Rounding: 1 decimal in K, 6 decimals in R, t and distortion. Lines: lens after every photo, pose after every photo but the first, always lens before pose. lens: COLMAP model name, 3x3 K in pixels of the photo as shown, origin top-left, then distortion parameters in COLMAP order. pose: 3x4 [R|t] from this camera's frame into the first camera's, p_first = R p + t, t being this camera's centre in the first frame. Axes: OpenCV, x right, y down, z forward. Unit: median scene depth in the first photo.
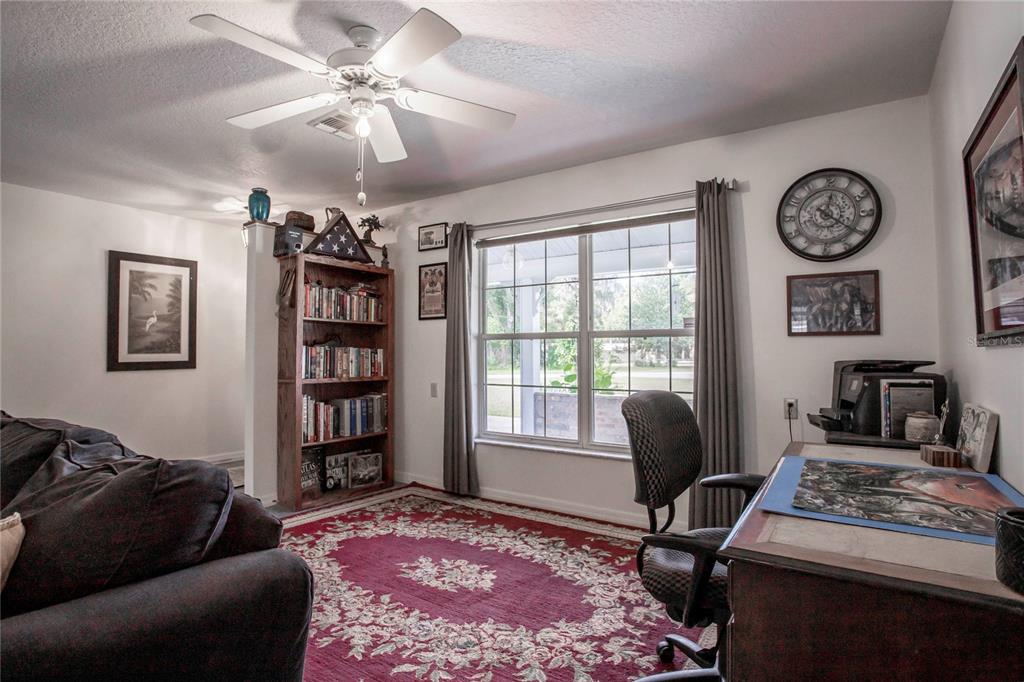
lens RADIAL K [[522.9, 0, 511.1], [0, 522.9, 338.8], [0, 0, 1]] dist [-0.053291, 0.000885]
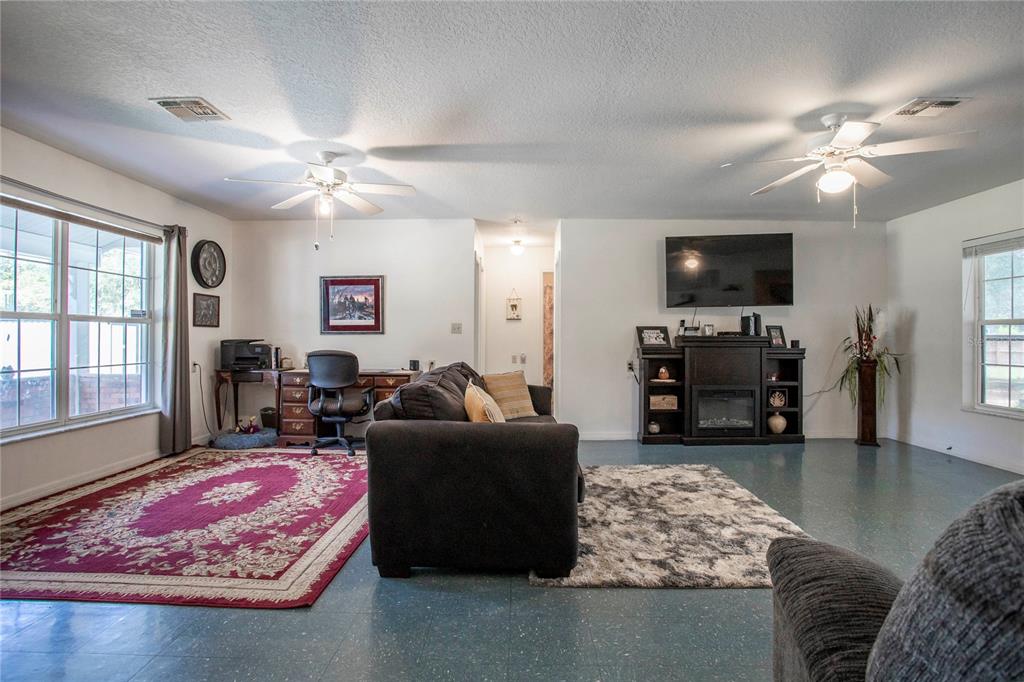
lens RADIAL K [[513.5, 0, 515.2], [0, 513.5, 337.7], [0, 0, 1]] dist [-0.075333, 0.034701]
pose [[-0.552876, -0.002885, 0.833258, -1.290886], [-0.025487, 0.999585, -0.013450, 0.025889], [-0.832873, -0.028673, -0.552720, 0.863470]]
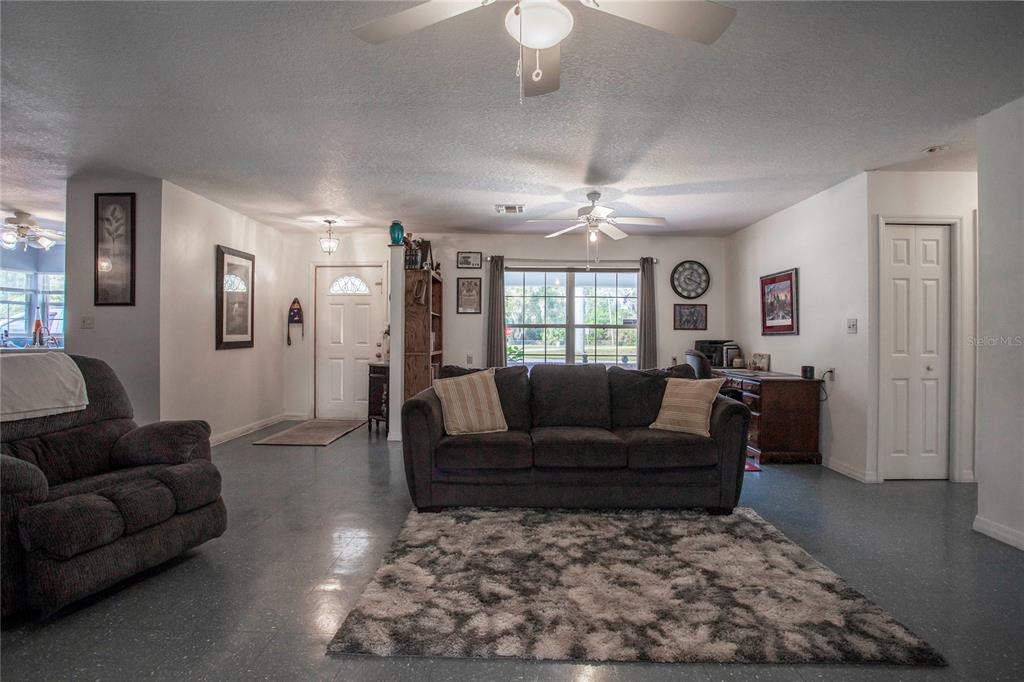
lens RADIAL K [[513.5, 0, 515.2], [0, 513.5, 337.7], [0, 0, 1]] dist [-0.075333, 0.034701]
pose [[0.826486, 0.003505, 0.562947, -1.139107], [-0.020700, 0.999494, 0.024168, -0.006945], [-0.562577, -0.031628, 0.826140, -0.425673]]
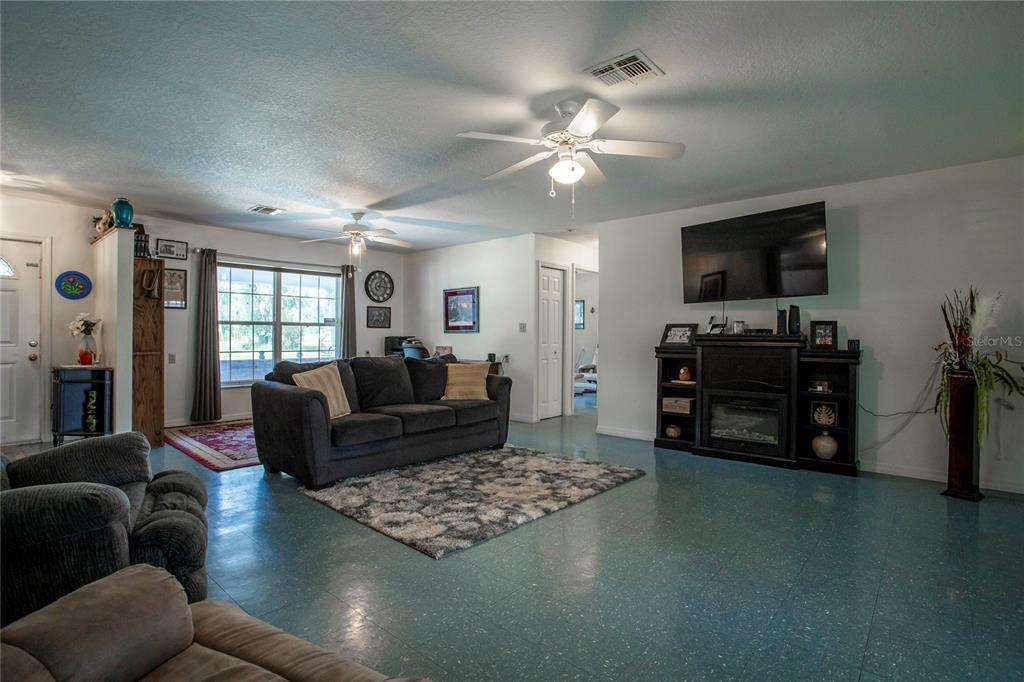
lens RADIAL K [[502.9, 0, 512.0], [0, 502.9, 341.0], [0, 0, 1]] dist [-0.058366, 0.000112]
pose [[0.122226, -0.011782, 0.992432, -1.714873], [-0.031654, 0.999375, 0.015763, 0.000318], [-0.991997, -0.033342, 0.121777, -0.089256]]
